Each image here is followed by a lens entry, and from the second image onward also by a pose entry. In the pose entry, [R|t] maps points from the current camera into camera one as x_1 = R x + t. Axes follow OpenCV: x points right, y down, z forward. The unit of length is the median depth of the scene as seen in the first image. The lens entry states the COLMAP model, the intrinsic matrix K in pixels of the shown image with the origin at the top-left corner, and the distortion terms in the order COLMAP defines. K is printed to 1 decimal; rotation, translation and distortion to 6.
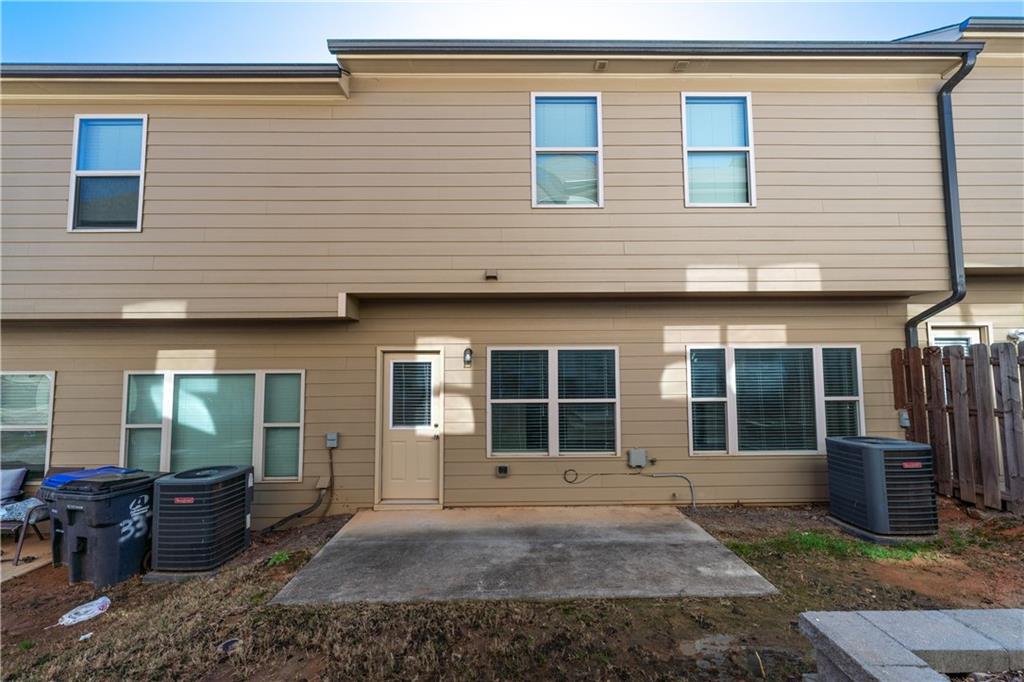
lens RADIAL K [[400.3, 0, 512.0], [0, 400.3, 341.0], [0, 0, 1]] dist [0.000754, -0.000081]
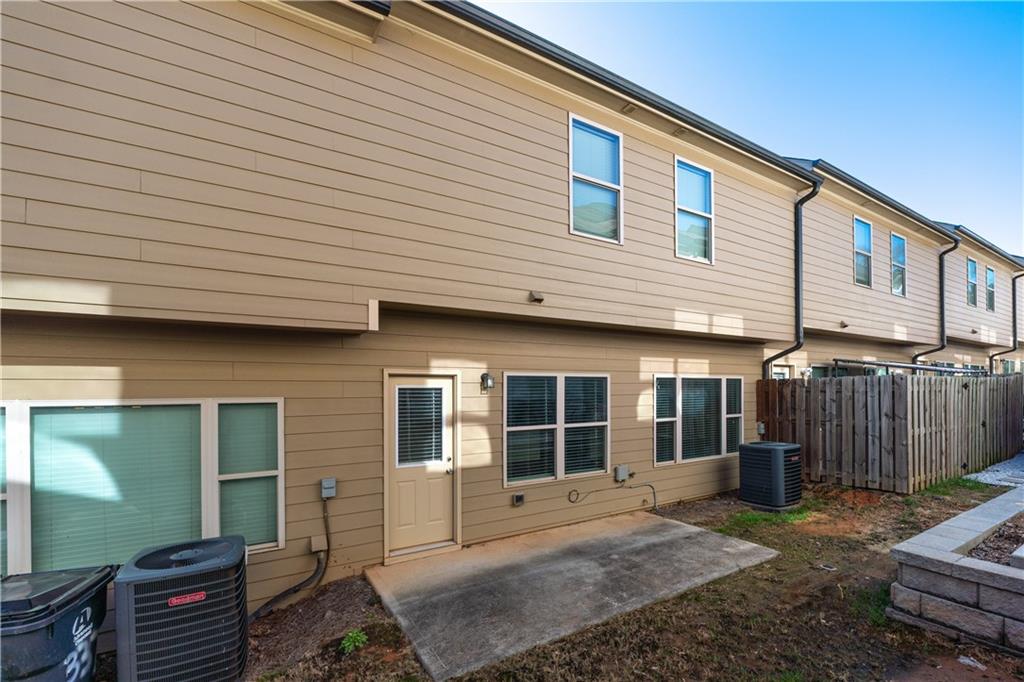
lens RADIAL K [[428.6, 0, 512.4], [0, 428.6, 388.1], [0, 0, 1]] dist [-0.003334, -0.000269]
pose [[0.868058, 0.003184, 0.496453, -0.552510], [-0.033050, 0.998132, 0.051388, 0.000276], [-0.495362, -0.061015, 0.866541, 0.118176]]
